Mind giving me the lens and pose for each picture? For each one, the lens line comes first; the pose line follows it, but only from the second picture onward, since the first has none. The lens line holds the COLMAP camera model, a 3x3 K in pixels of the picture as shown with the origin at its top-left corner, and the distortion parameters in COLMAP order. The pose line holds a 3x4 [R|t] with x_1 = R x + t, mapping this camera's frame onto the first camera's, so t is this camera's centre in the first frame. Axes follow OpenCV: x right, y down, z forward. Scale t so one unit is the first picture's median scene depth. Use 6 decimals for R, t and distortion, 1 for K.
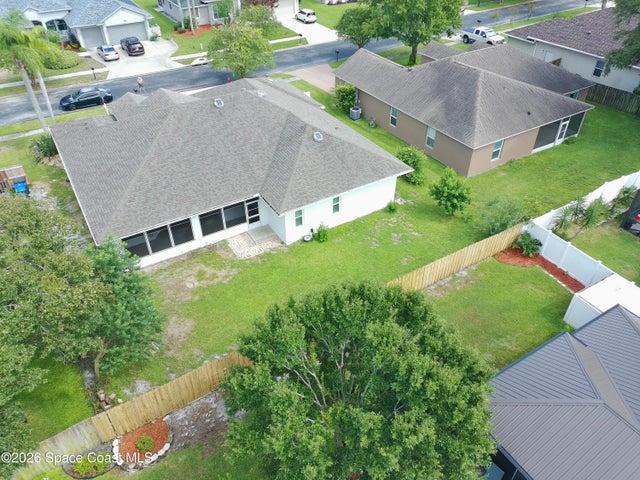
lens RADIAL K [[468.5, 0, 320.0], [0, 468.5, 240.0], [0, 0, 1]] dist [0.076491, -0.071178]
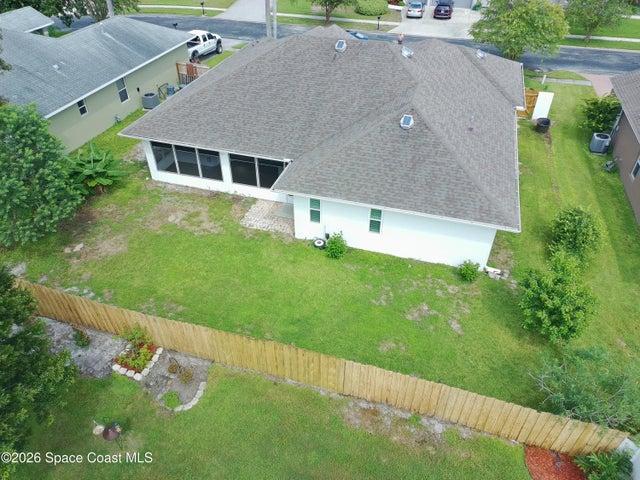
lens RADIAL K [[468.5, 0, 320.0], [0, 468.5, 240.0], [0, 0, 1]] dist [0.076491, -0.071178]
pose [[0.662109, 0.465727, -0.587120, 0.400618], [-0.463440, 0.870136, 0.167594, -0.131000], [0.588927, 0.161129, 0.791961, 0.428501]]
